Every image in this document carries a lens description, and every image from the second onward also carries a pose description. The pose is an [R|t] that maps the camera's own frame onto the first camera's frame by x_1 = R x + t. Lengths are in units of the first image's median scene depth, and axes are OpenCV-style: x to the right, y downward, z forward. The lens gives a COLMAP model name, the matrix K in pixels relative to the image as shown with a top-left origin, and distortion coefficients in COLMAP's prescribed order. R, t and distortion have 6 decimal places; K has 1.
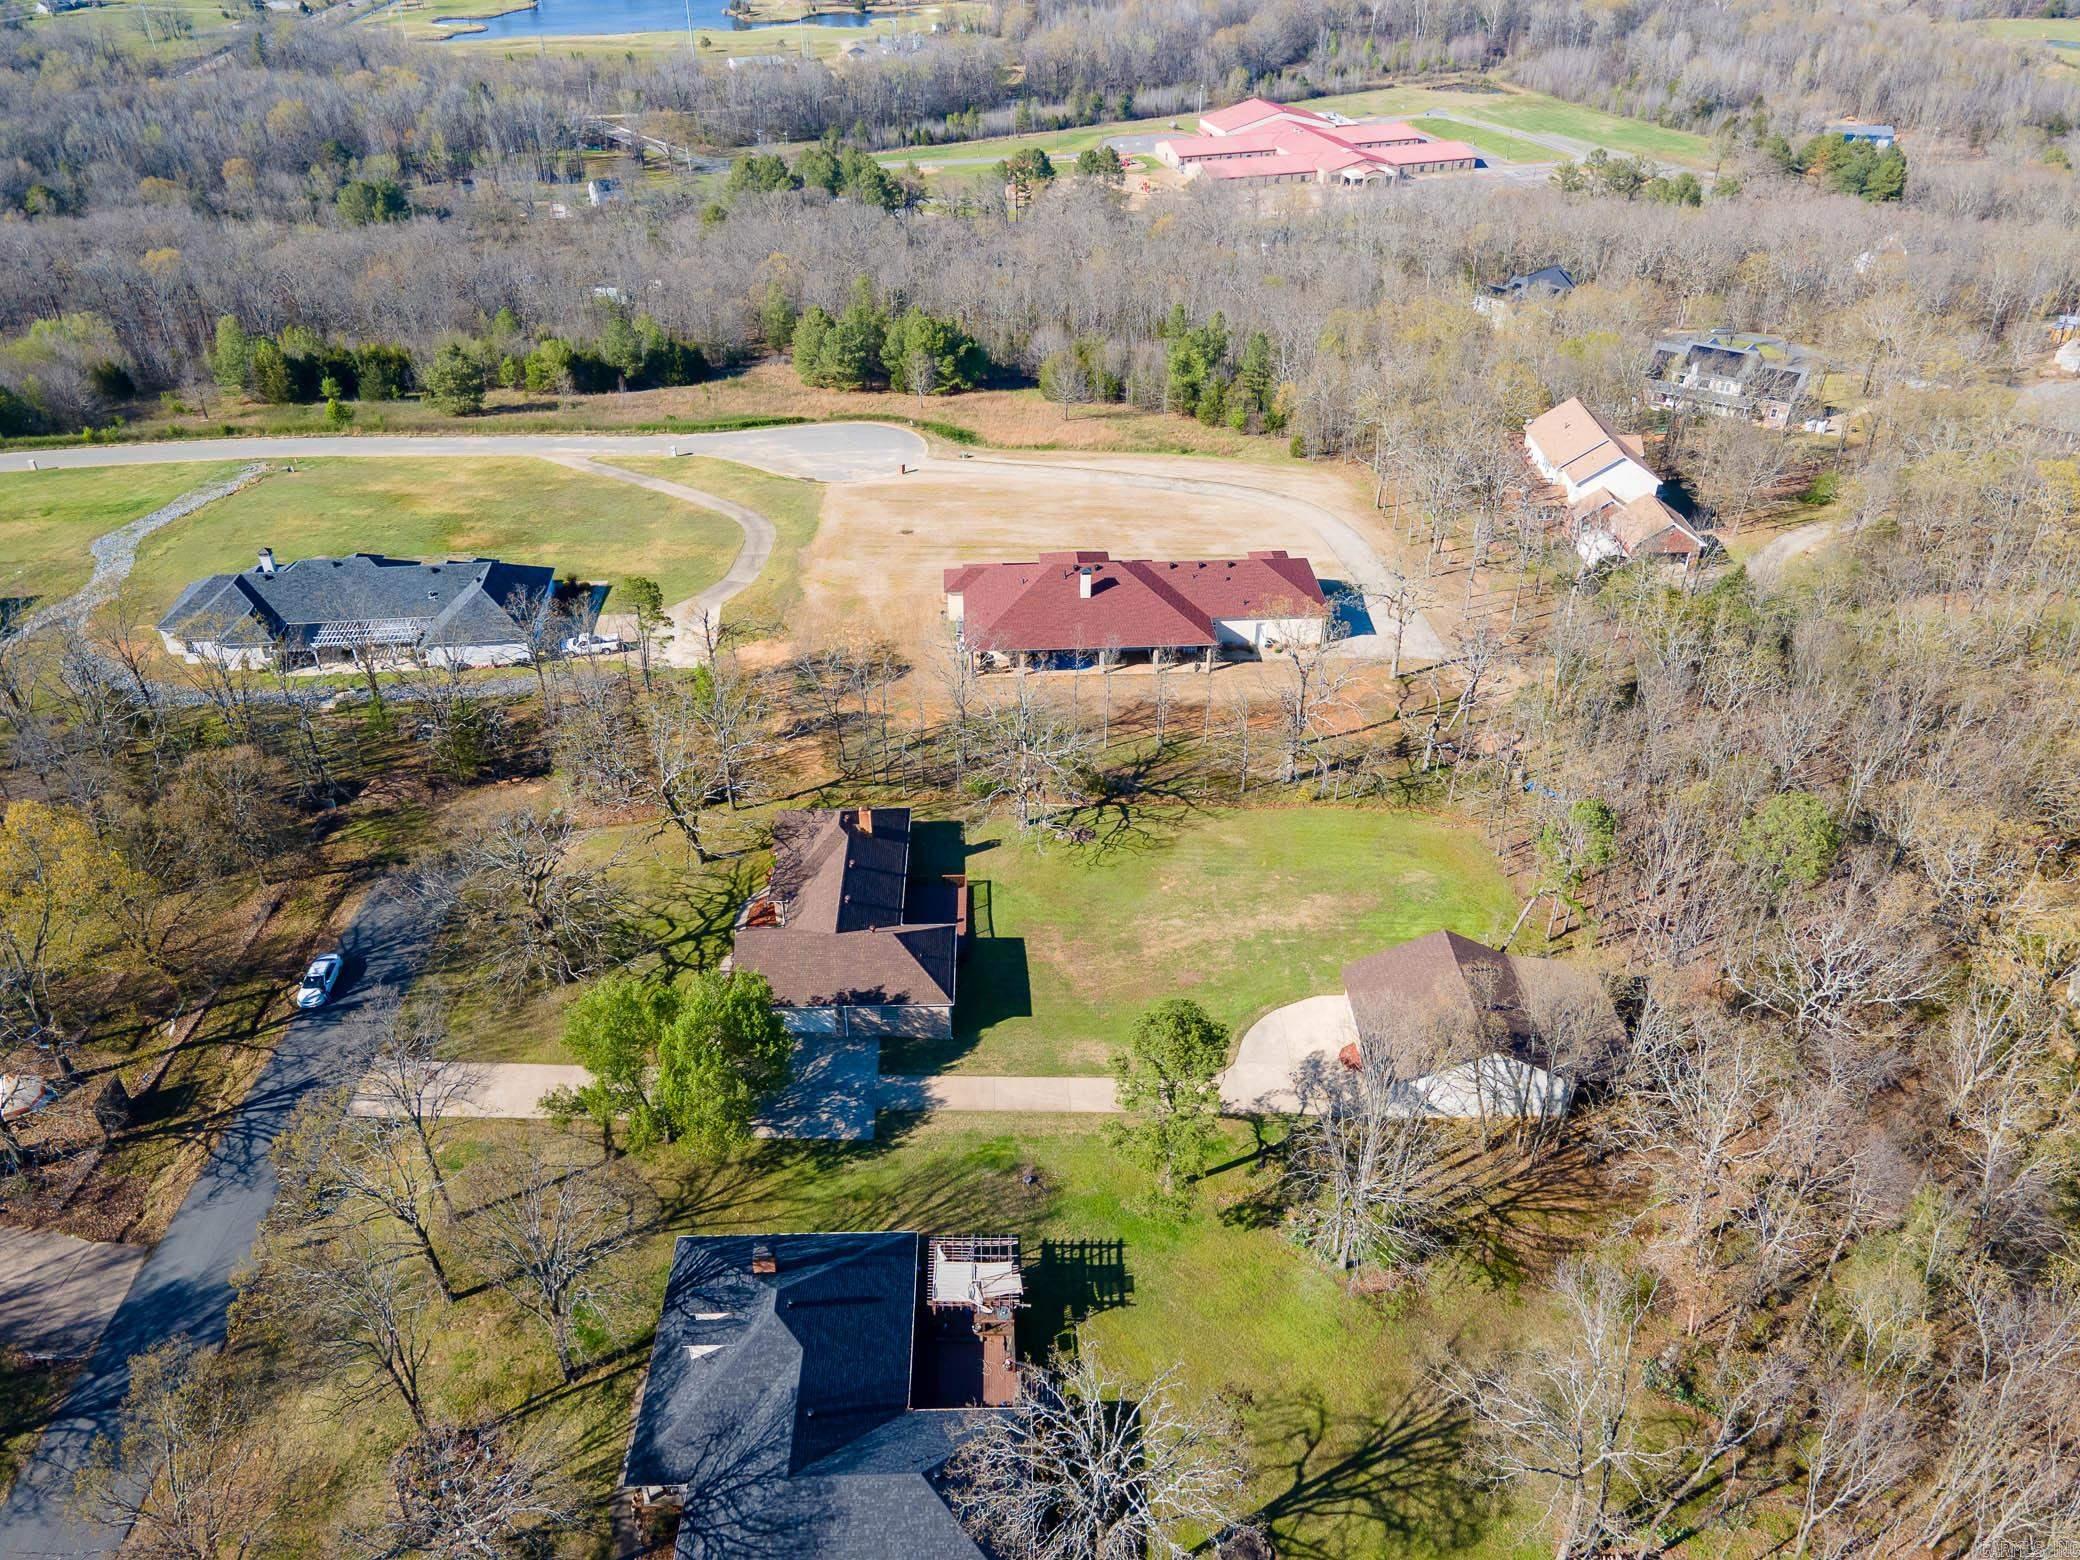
lens RADIAL K [[1535.7, 0, 1040.0], [0, 1535.7, 783.5], [0, 0, 1]] dist [0.029612, 0.003188]
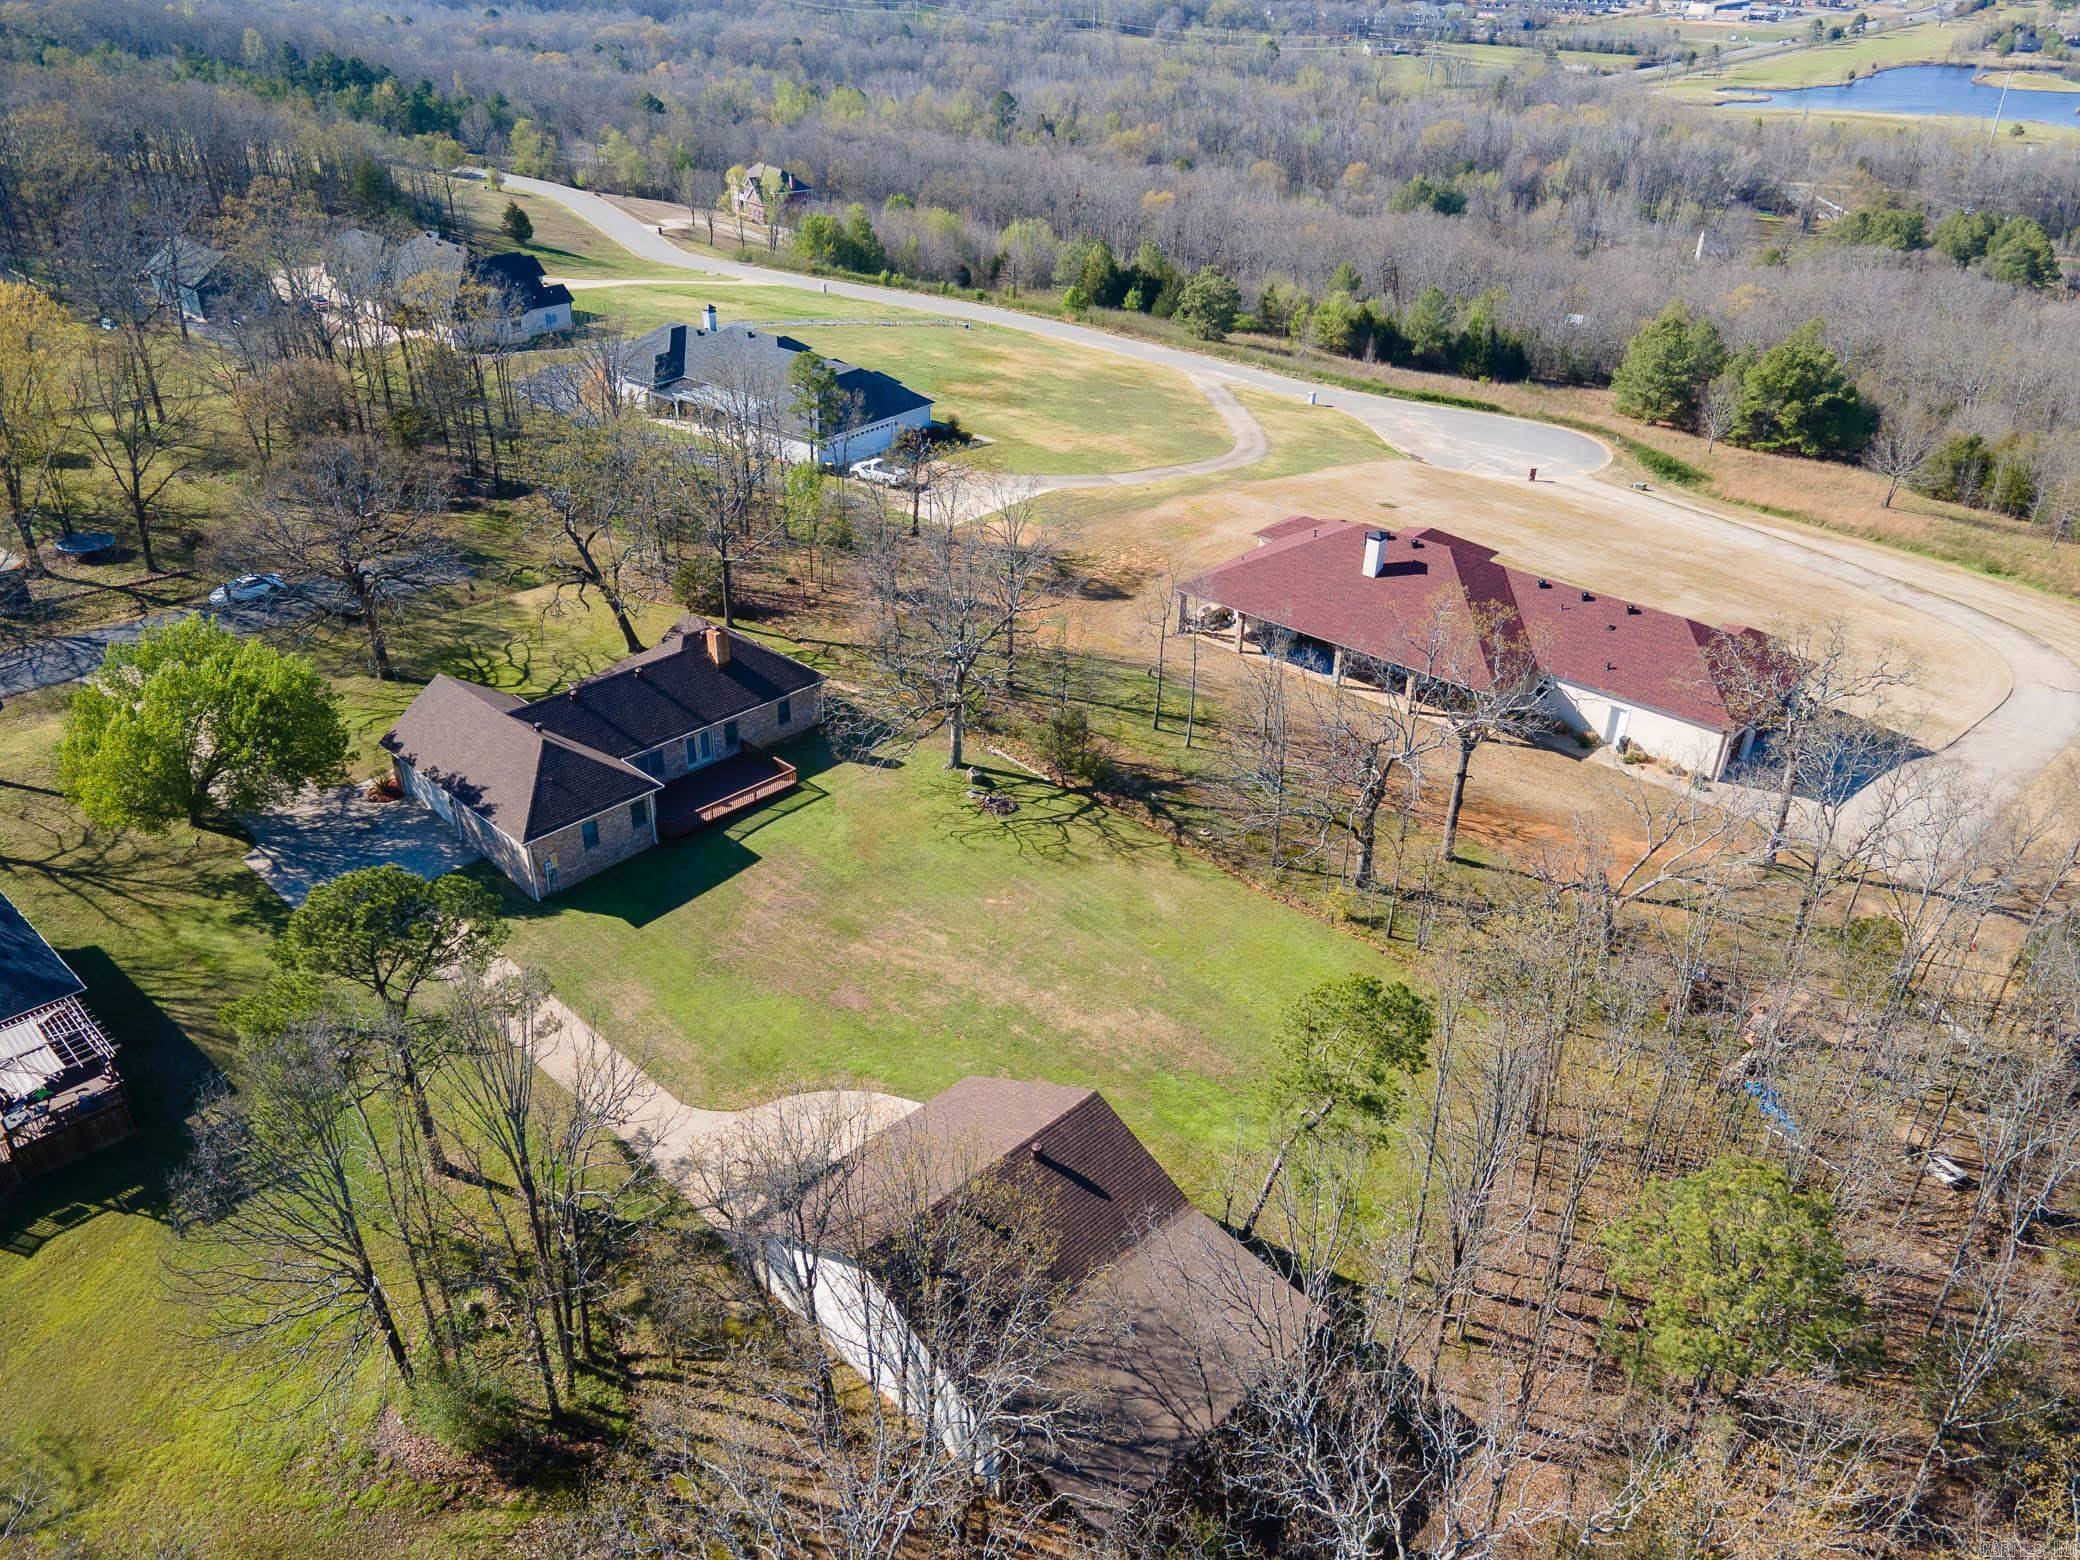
lens RADIAL K [[1564.6, 0, 956.7], [0, 1564.6, 837.0], [0, 0, 1]] dist [0.046840, -0.006418]
pose [[0.680536, 0.386133, -0.622713, 0.454751], [-0.412276, 0.904367, 0.110223, -0.022926], [0.605722, 0.181719, 0.774648, 0.448866]]
